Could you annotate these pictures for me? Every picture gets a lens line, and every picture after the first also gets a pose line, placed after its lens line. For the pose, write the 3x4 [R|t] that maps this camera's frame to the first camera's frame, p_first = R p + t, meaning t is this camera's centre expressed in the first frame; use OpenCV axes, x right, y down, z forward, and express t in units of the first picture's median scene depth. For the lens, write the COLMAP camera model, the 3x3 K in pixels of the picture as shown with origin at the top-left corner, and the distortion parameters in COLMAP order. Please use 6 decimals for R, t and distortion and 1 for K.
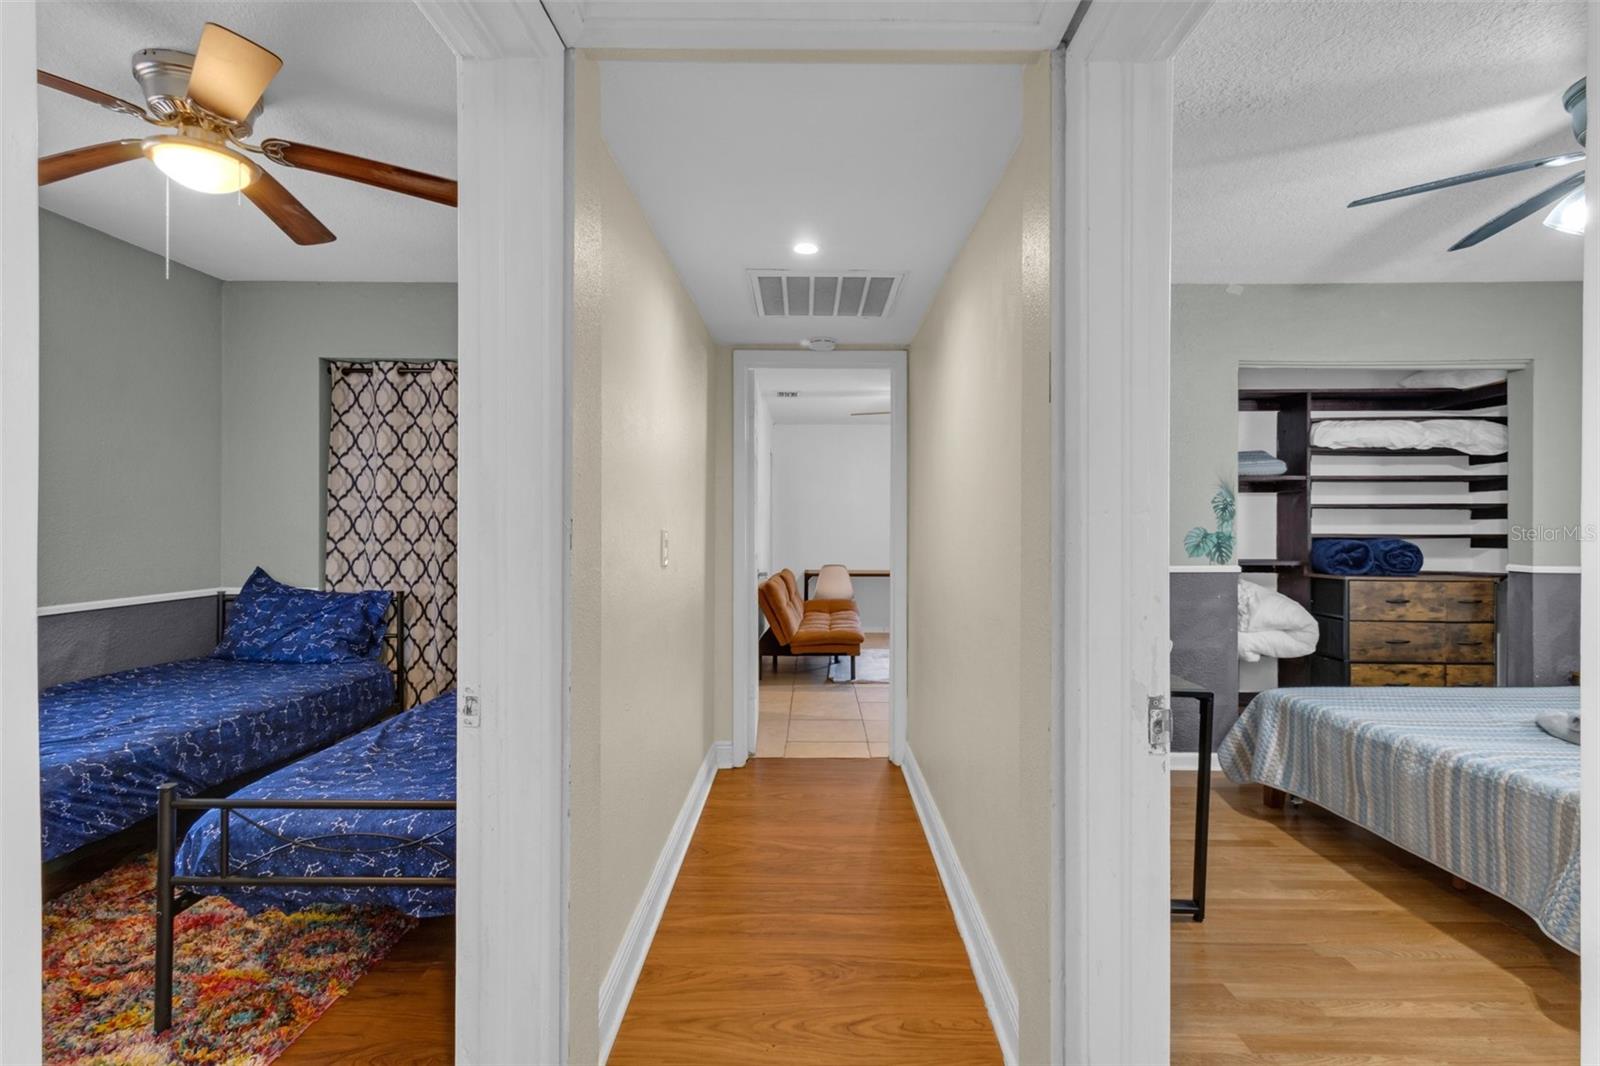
lens RADIAL K [[745.2, 0, 810.4], [0, 745.2, 528.5], [0, 0, 1]] dist [0.003720, 0.003614]
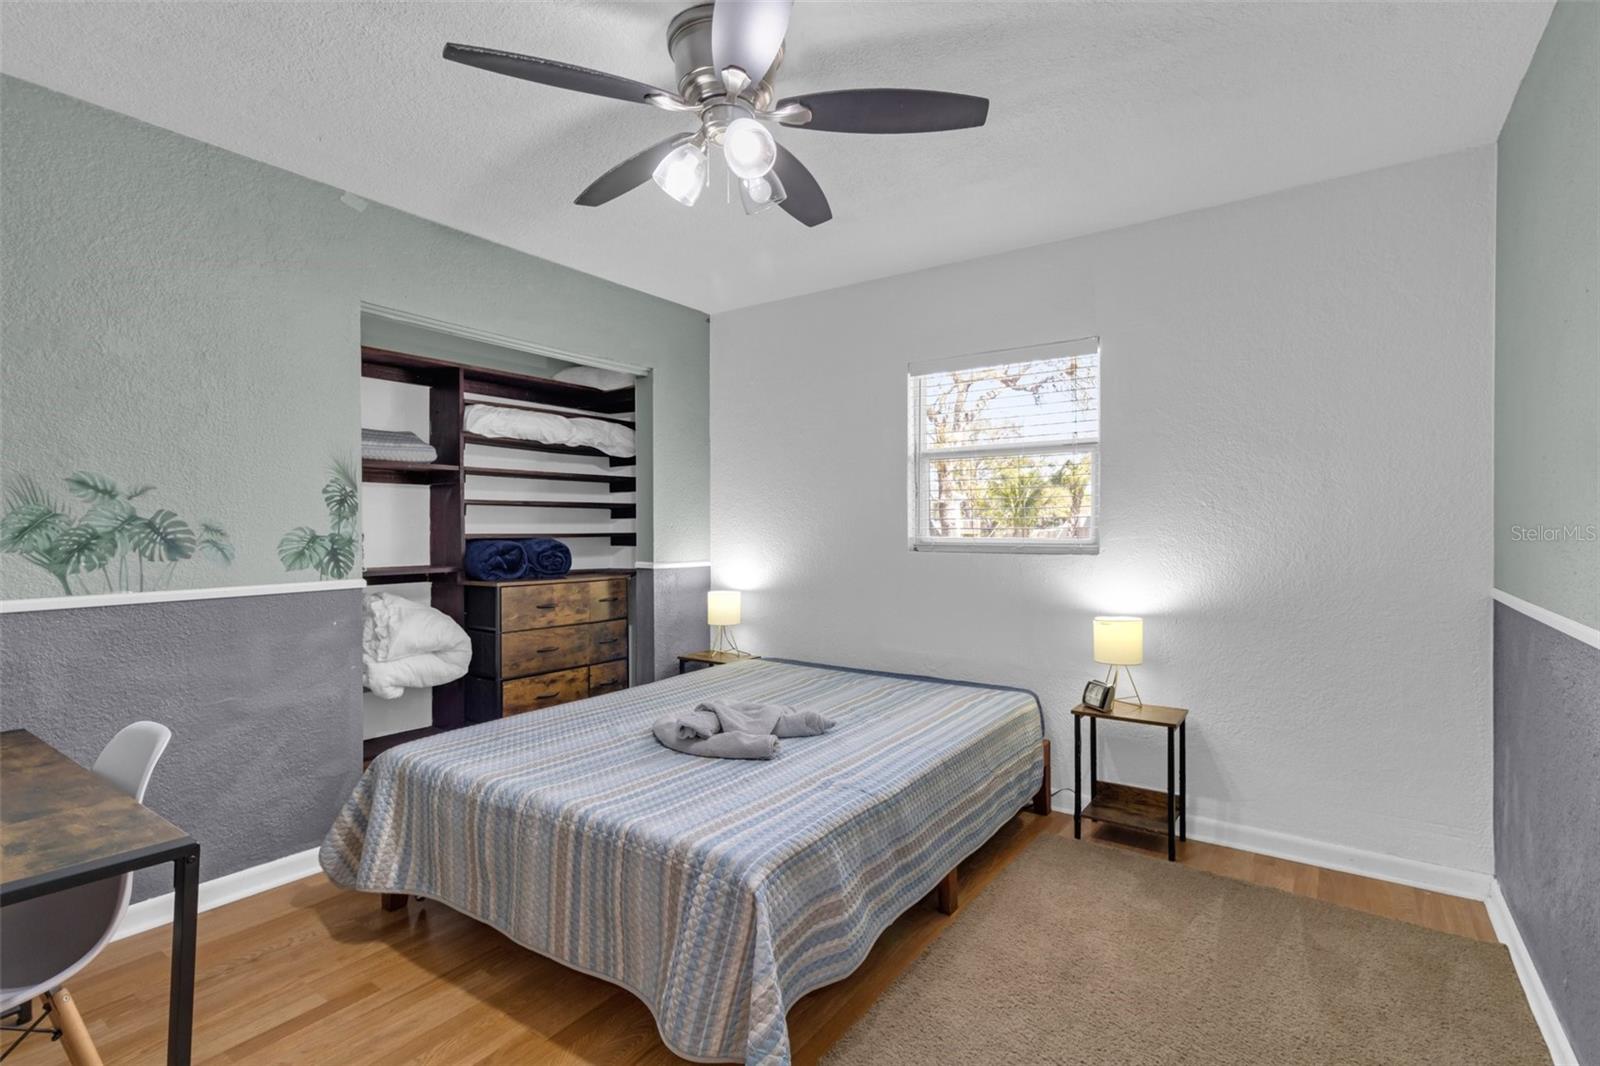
lens RADIAL K [[745.2, 0, 806.5], [0, 745.2, 524.0], [0, 0, 1]] dist [0.003720, 0.003614]
pose [[0.571081, 0.000618, 0.820894, 0.207156], [0.003685, 0.999988, -0.003317, -0.000602], [-0.820886, 0.004920, 0.571071, 0.205537]]
